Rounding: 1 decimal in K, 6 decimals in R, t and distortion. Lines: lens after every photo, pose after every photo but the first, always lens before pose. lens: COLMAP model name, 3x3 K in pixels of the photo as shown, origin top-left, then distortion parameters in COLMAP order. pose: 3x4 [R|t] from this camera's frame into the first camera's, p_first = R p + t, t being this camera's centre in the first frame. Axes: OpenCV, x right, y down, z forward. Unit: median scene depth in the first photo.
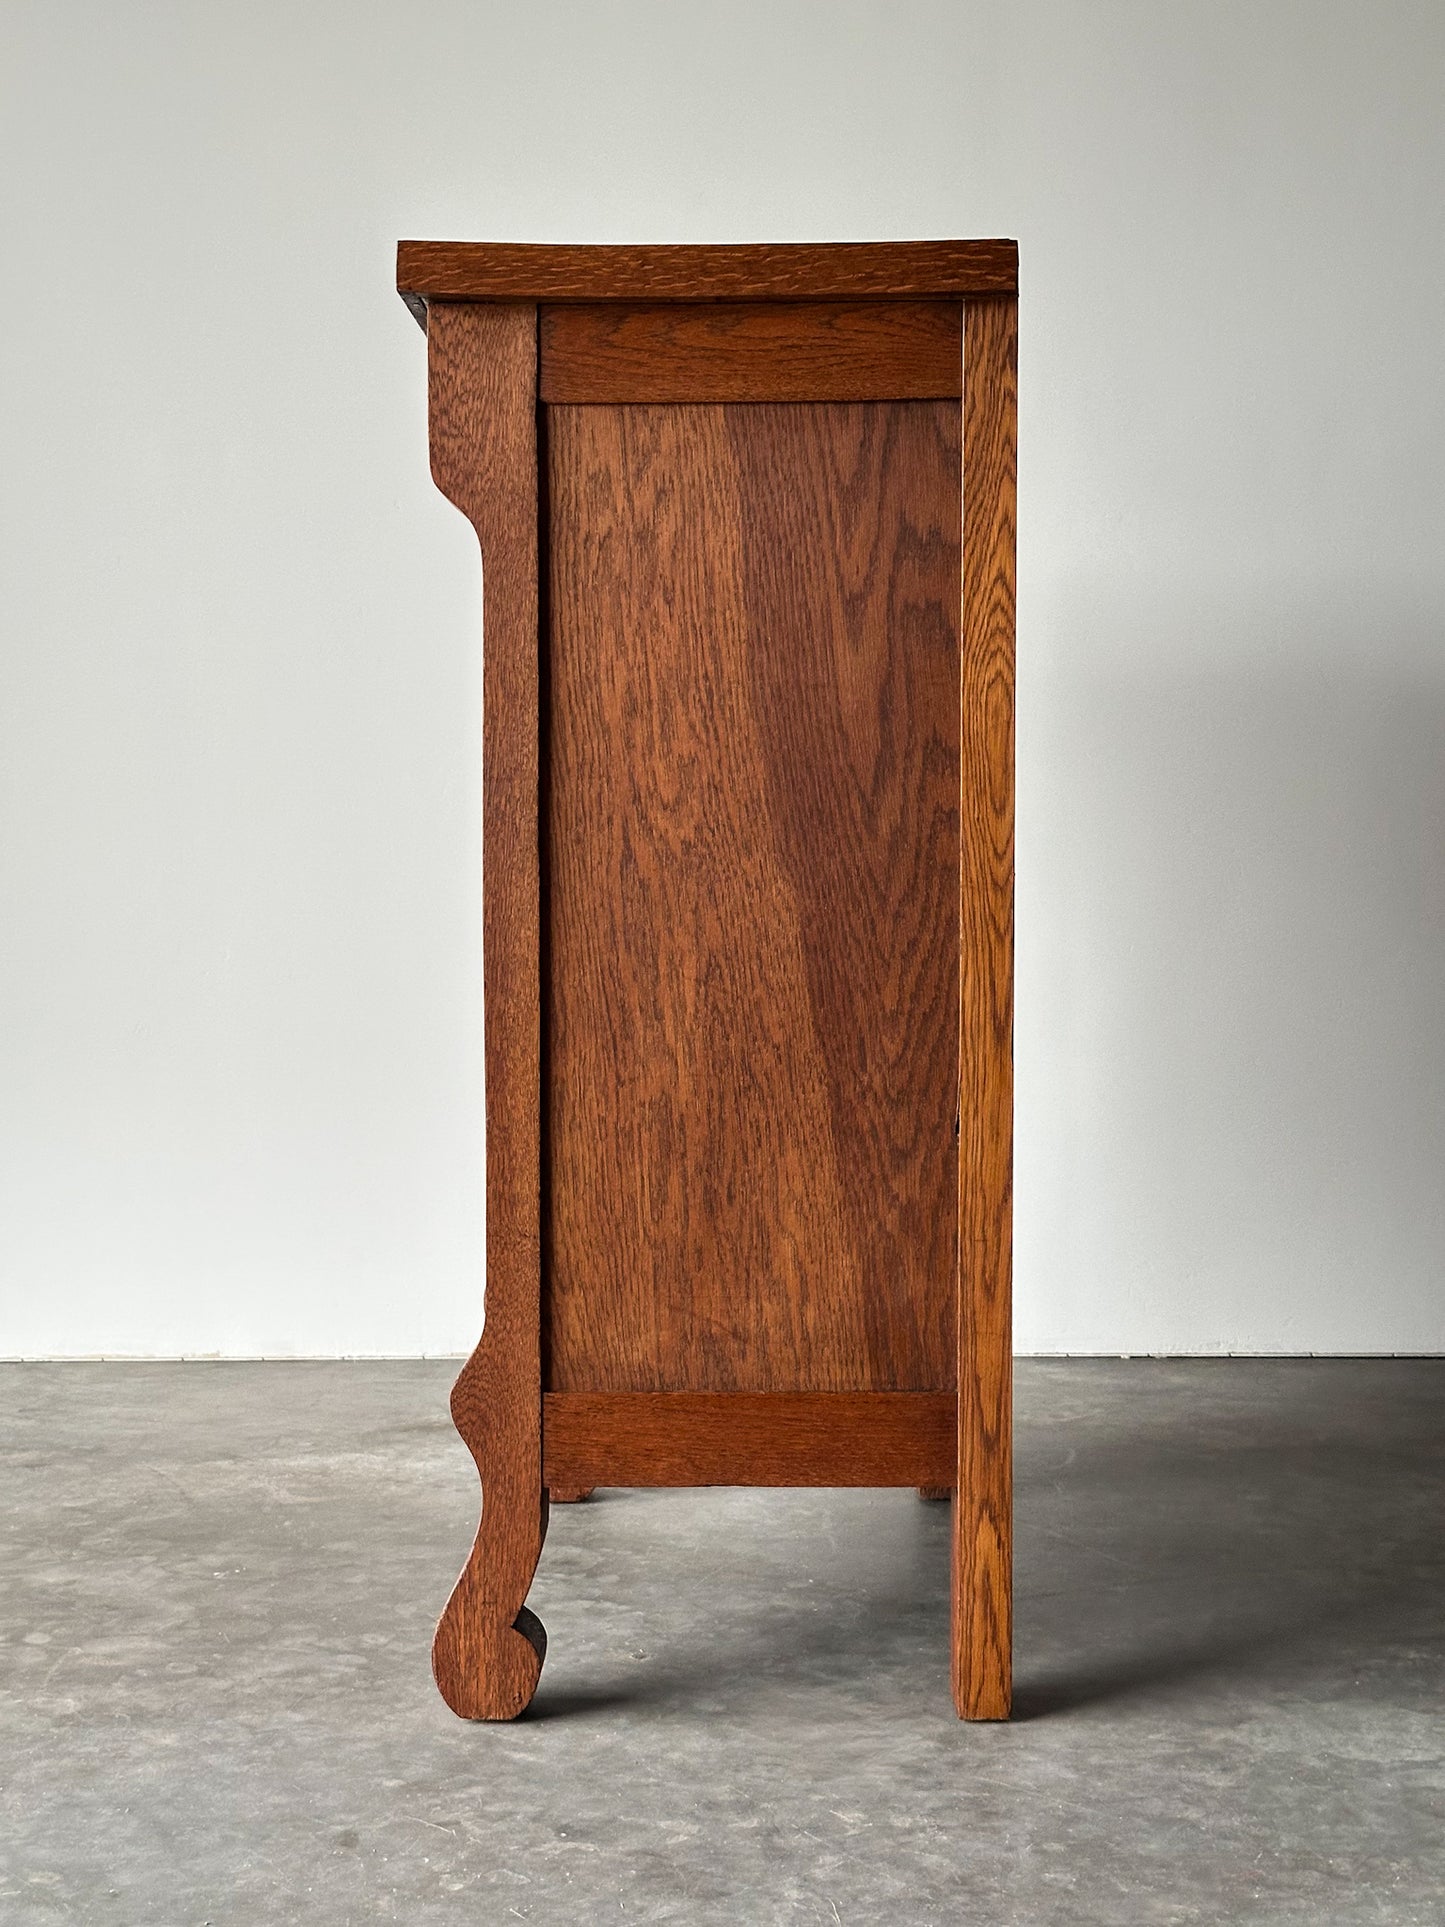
lens RADIAL K [[2758.2, 0, 717.4], [0, 2758.2, 1014.2], [0, 0, 1]] dist [0.033671, -0.071712]
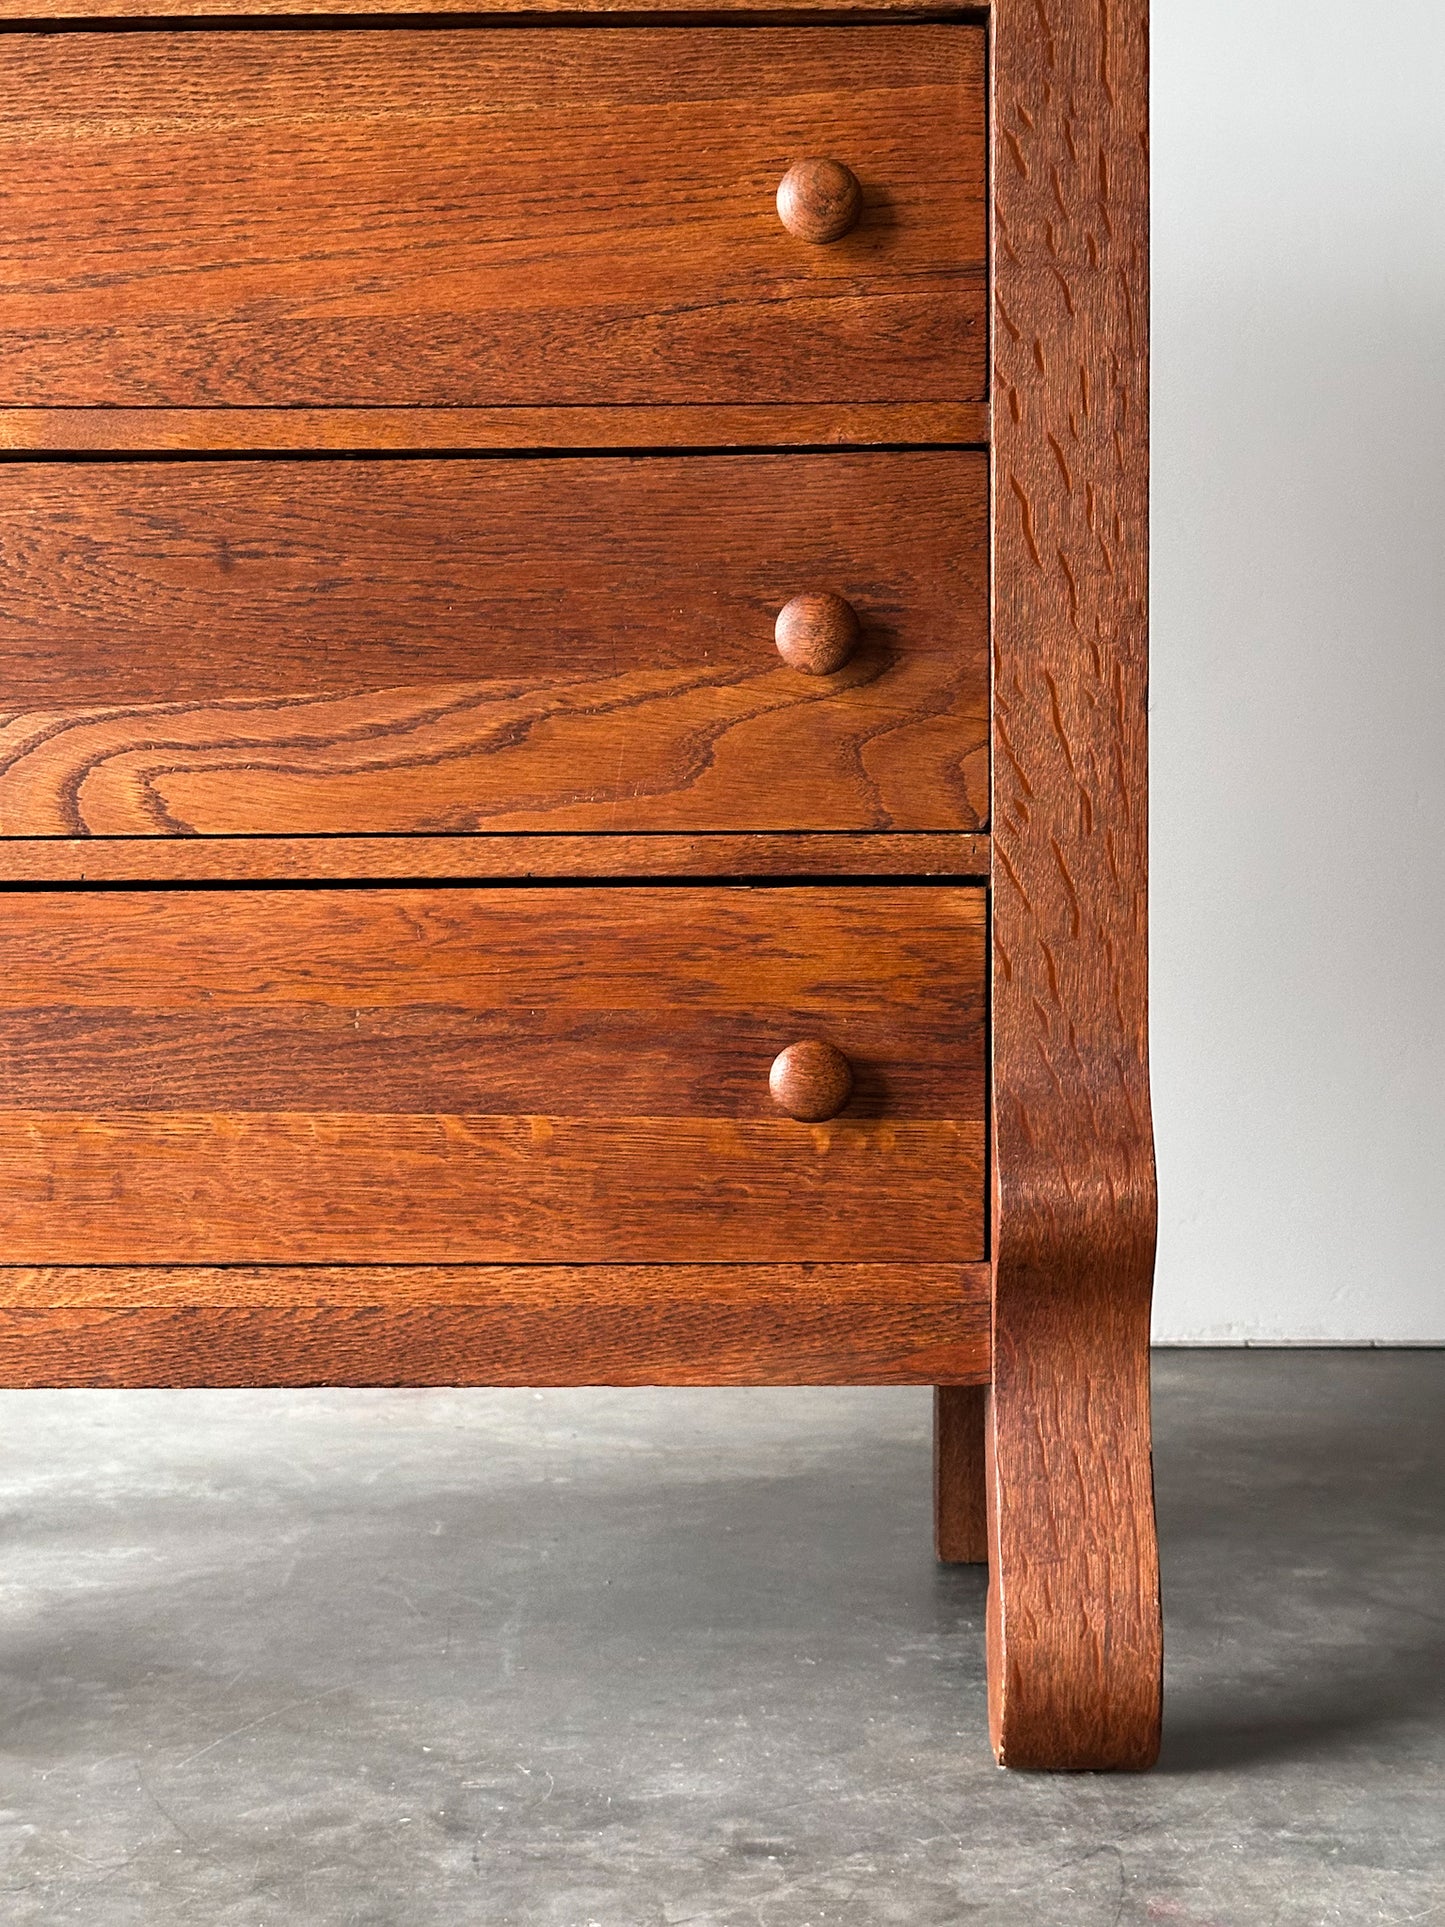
lens RADIAL K [[2771.2, 0, 725.3], [0, 2771.2, 1003.2], [0, 0, 1]] dist [0.055633, -0.155734]
pose [[0.999966, 0.000813, 0.008220, 0.100699], [-0.000632, 0.999759, -0.021965, 0.100732], [-0.008236, 0.021959, 0.999725, 0.607241]]
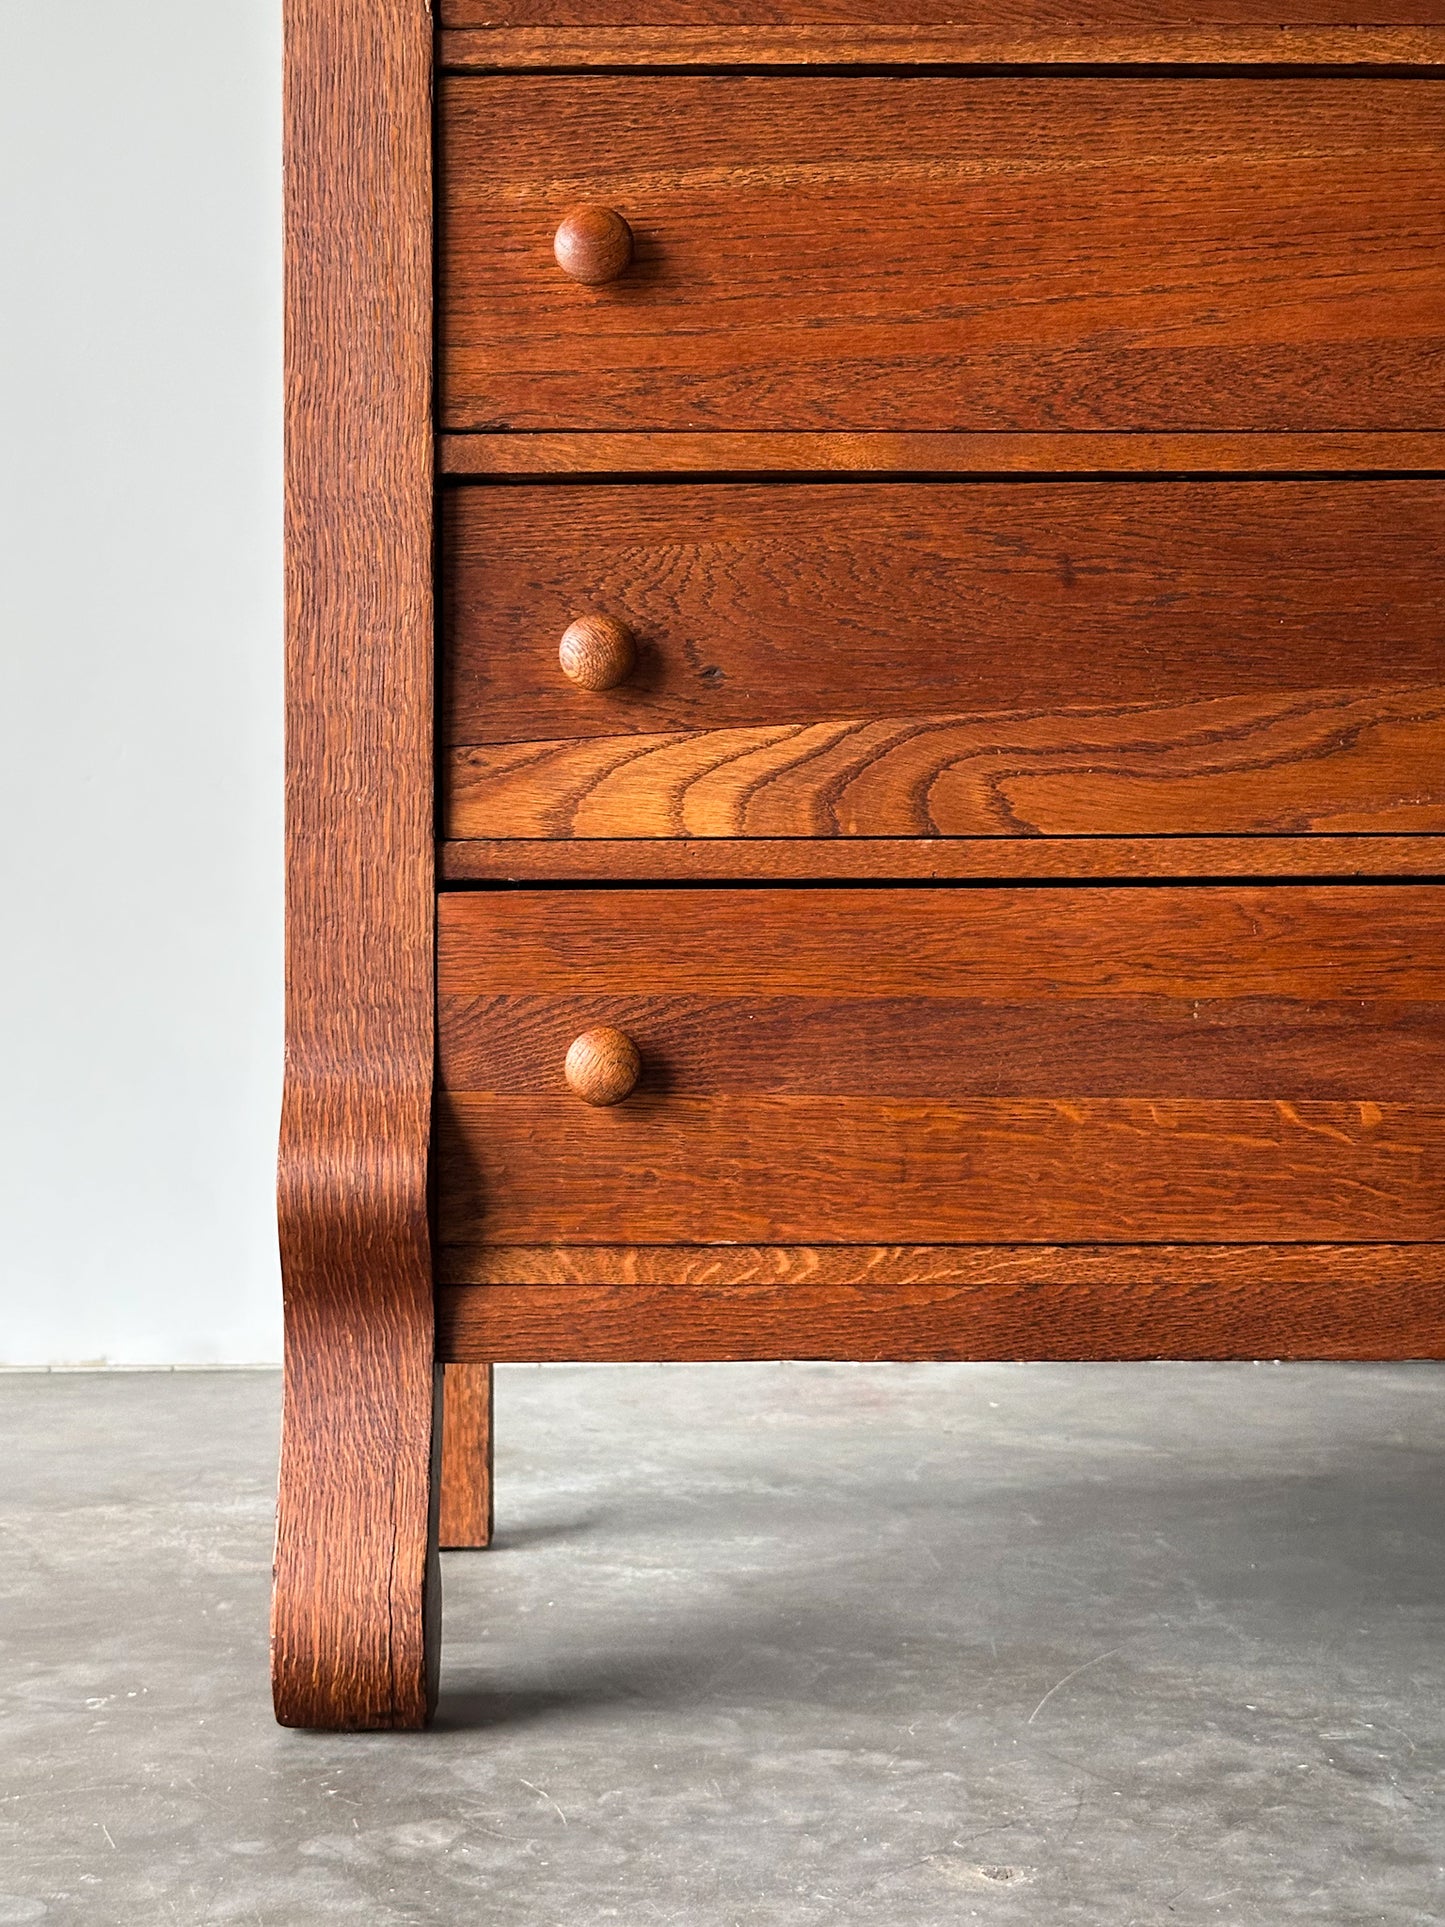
lens RADIAL K [[2771.2, 0, 725.3], [0, 2771.2, 1003.2], [0, 0, 1]] dist [0.055633, -0.155734]
pose [[0.999279, 0.002726, 0.037876, -0.102297], [-0.001082, 0.999059, -0.043368, 0.116888], [-0.037959, 0.043296, 0.998341, 0.580652]]
